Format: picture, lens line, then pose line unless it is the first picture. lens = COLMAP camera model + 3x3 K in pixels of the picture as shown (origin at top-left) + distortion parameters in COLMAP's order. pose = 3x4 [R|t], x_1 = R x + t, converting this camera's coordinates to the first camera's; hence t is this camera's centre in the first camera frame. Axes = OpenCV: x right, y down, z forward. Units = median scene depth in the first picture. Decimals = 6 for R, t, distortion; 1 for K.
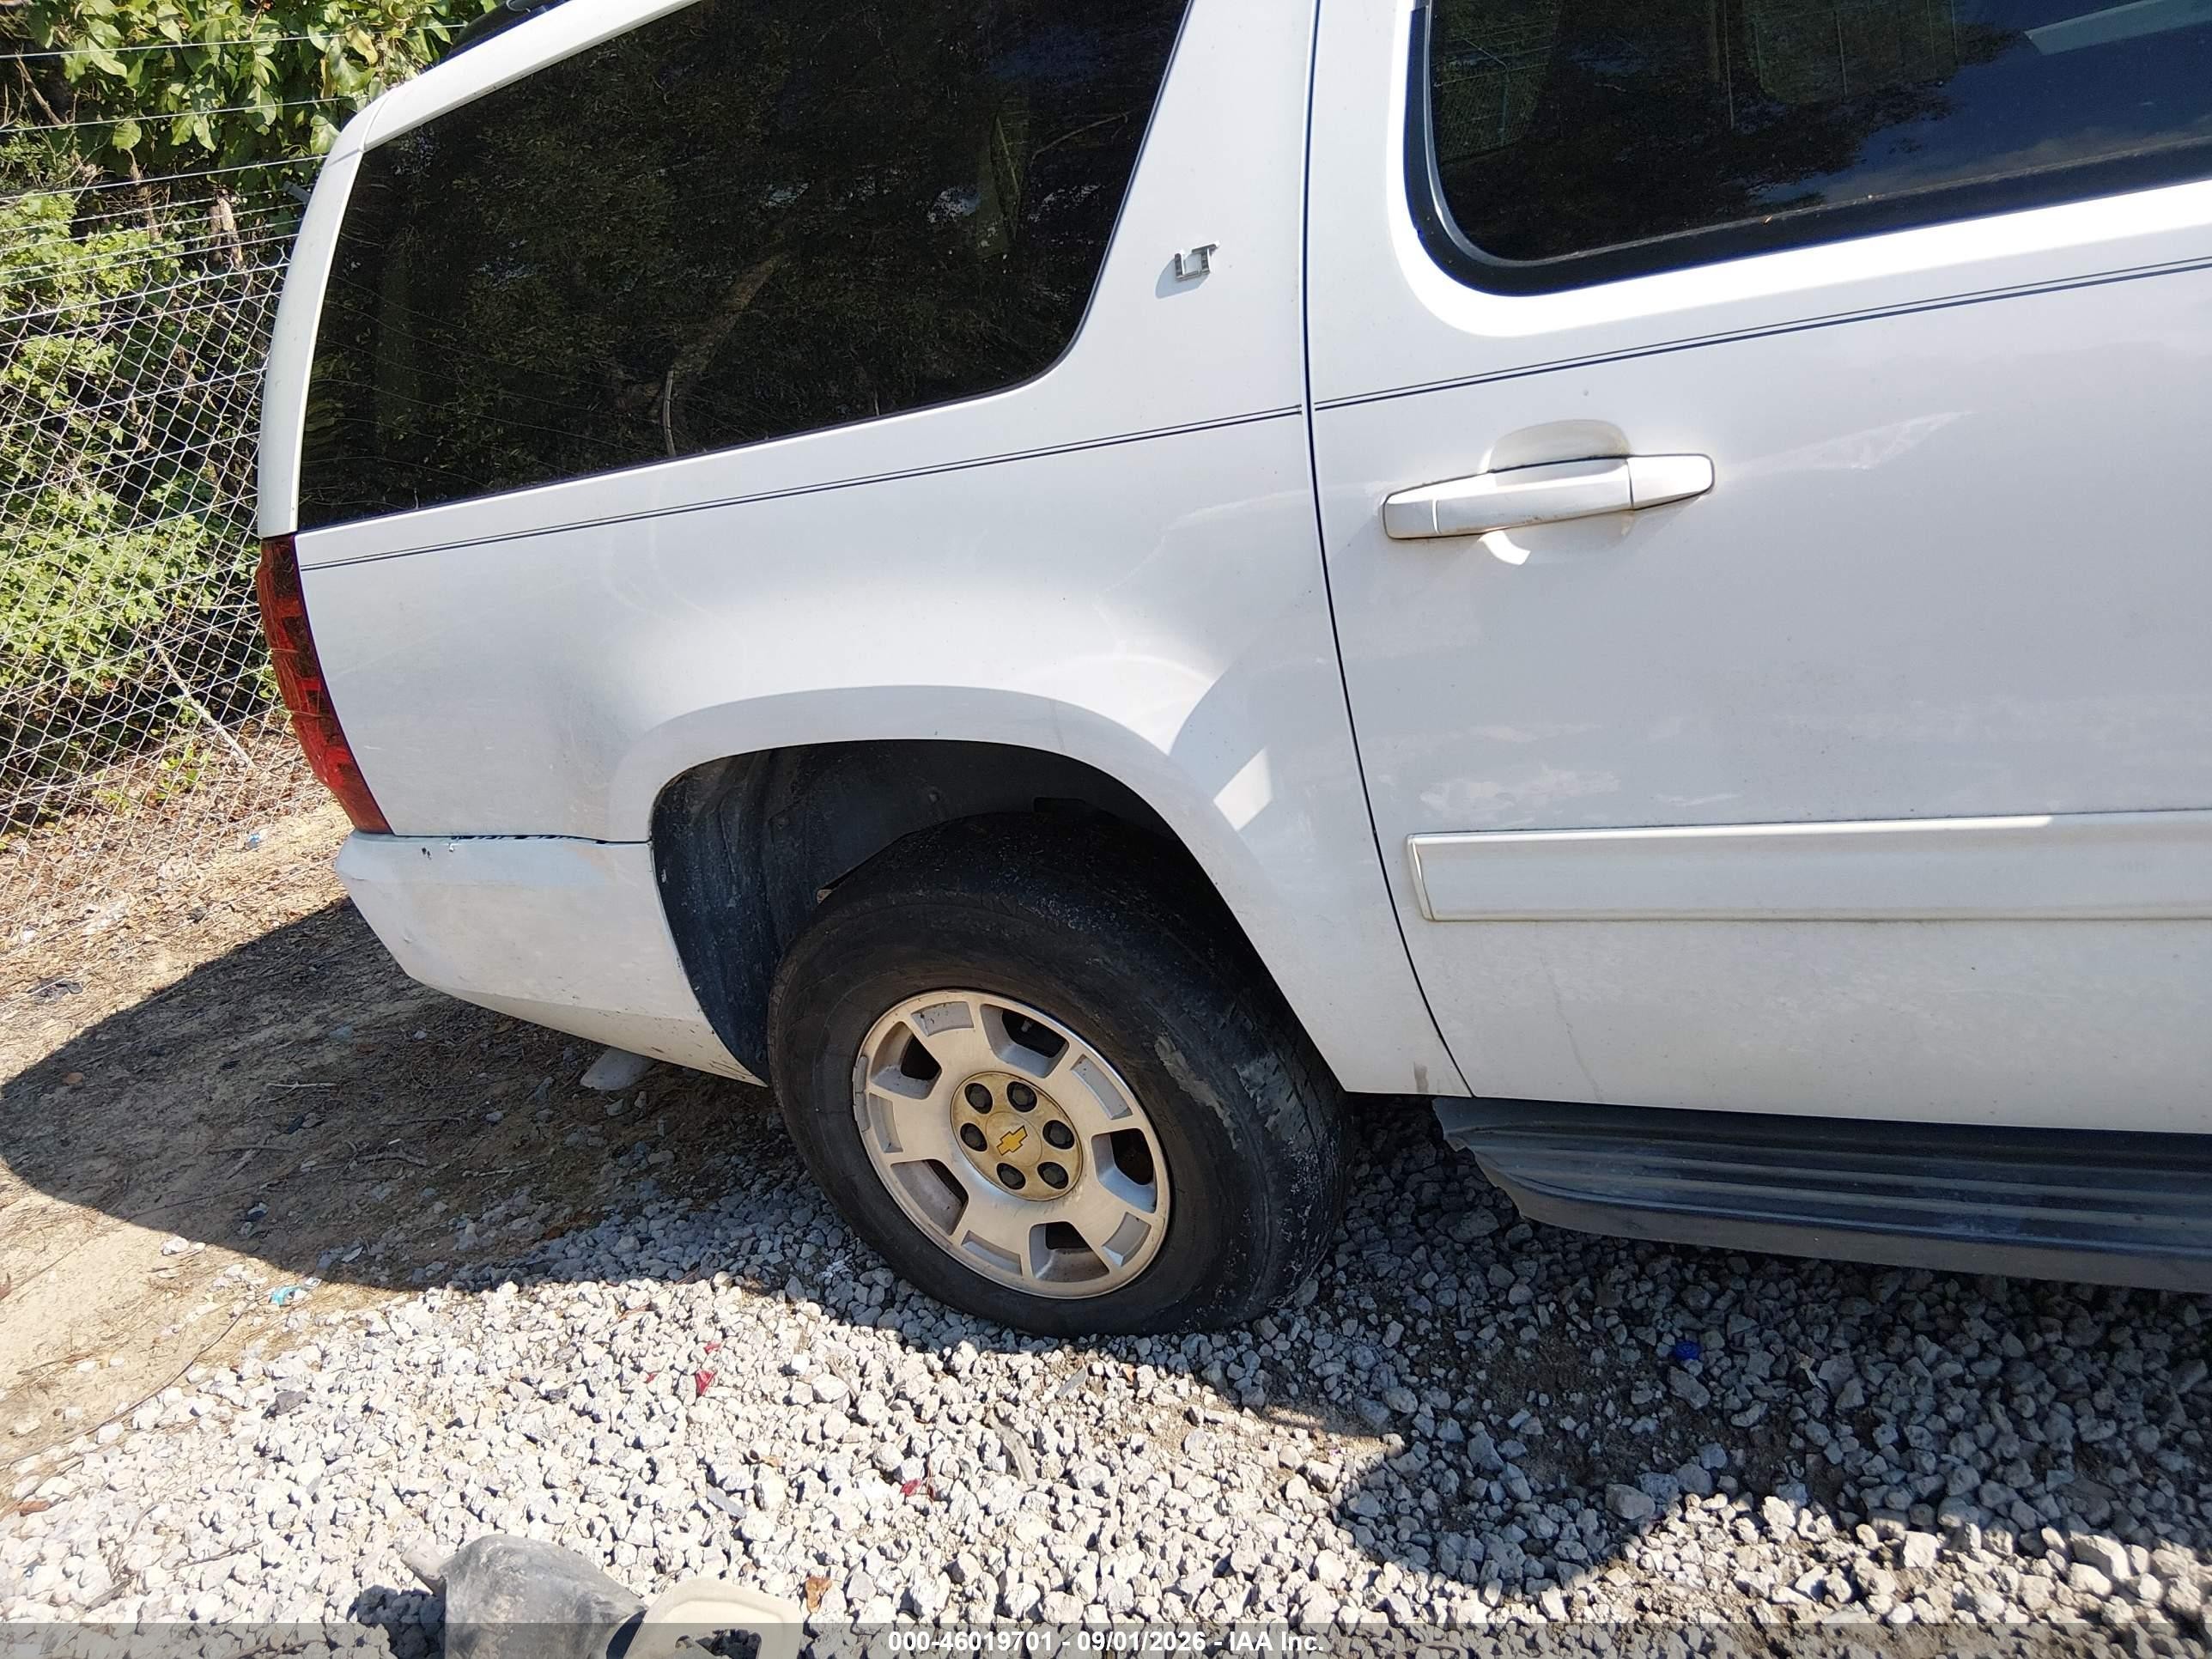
lens RADIAL K [[1676.1, 0, 1116.1], [0, 1676.1, 833.5], [0, 0, 1]] dist [0.106305, -0.190743]
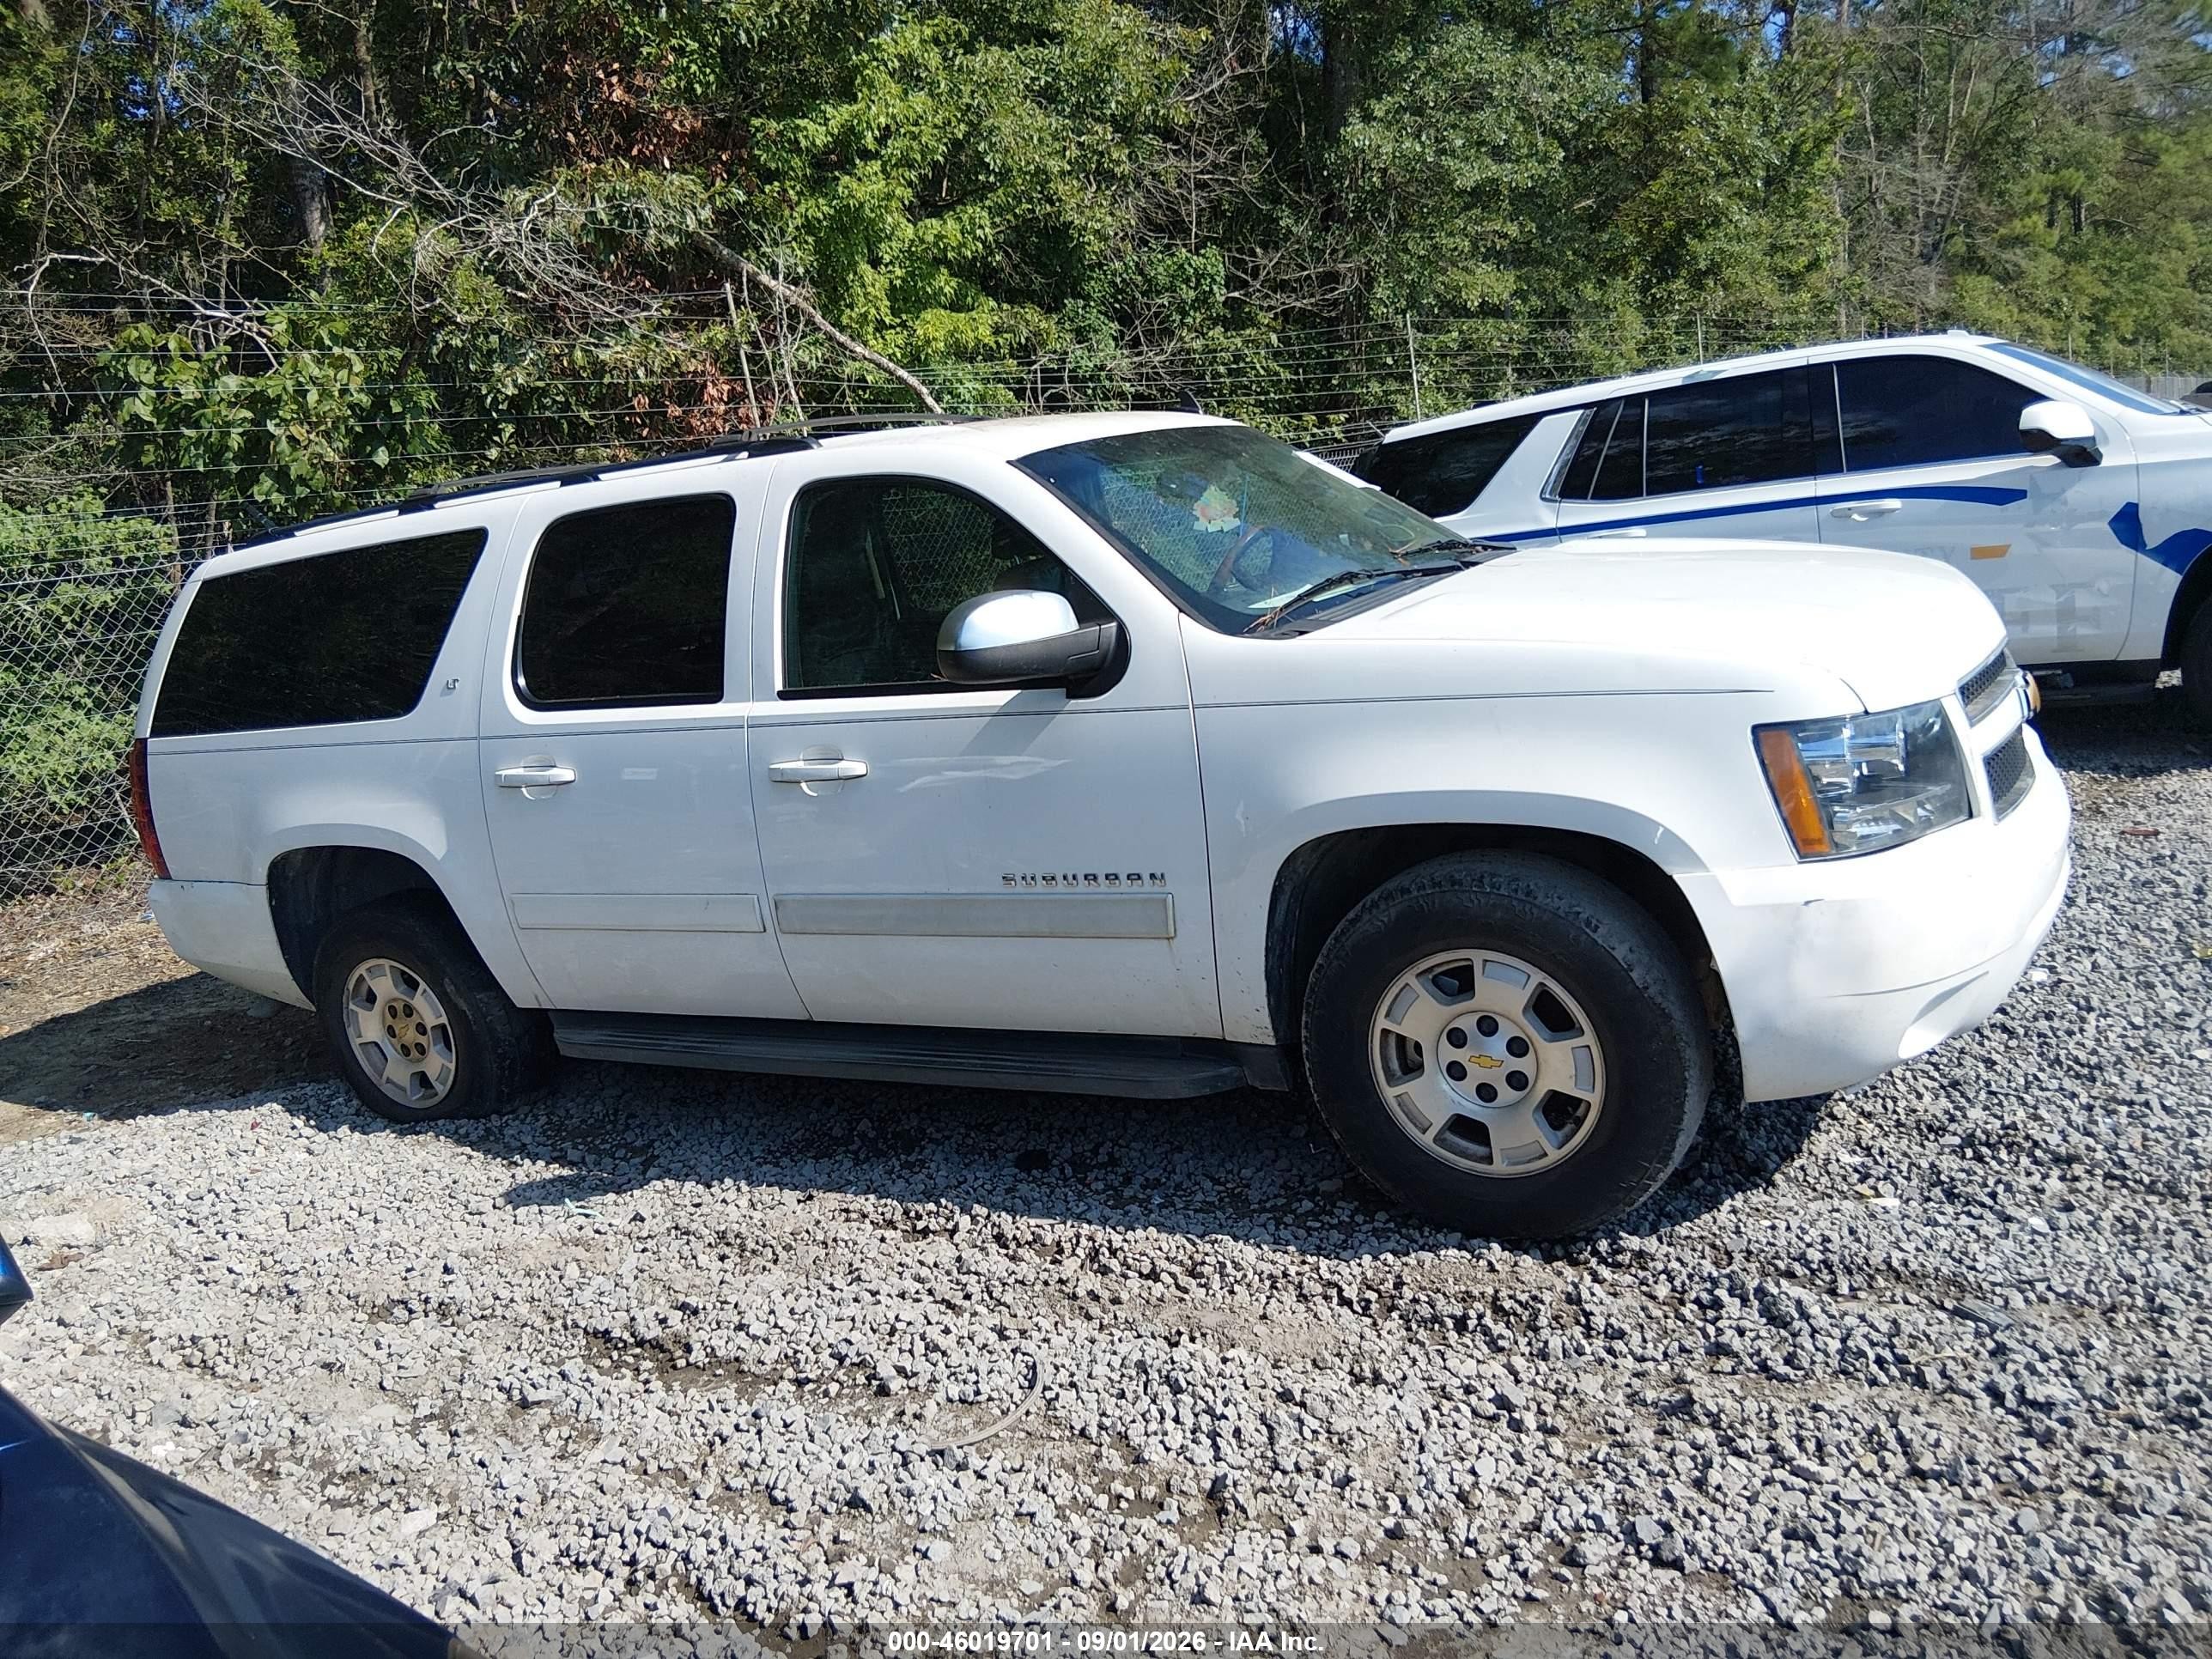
lens RADIAL K [[1676.1, 0, 1116.1], [0, 1676.1, 833.5], [0, 0, 1]] dist [0.106305, -0.190743]
pose [[0.994814, 0.101709, 0.000598, 0.848368], [-0.100573, 0.984552, -0.143323, 0.147377], [-0.015166, 0.142520, 0.989676, -1.297365]]
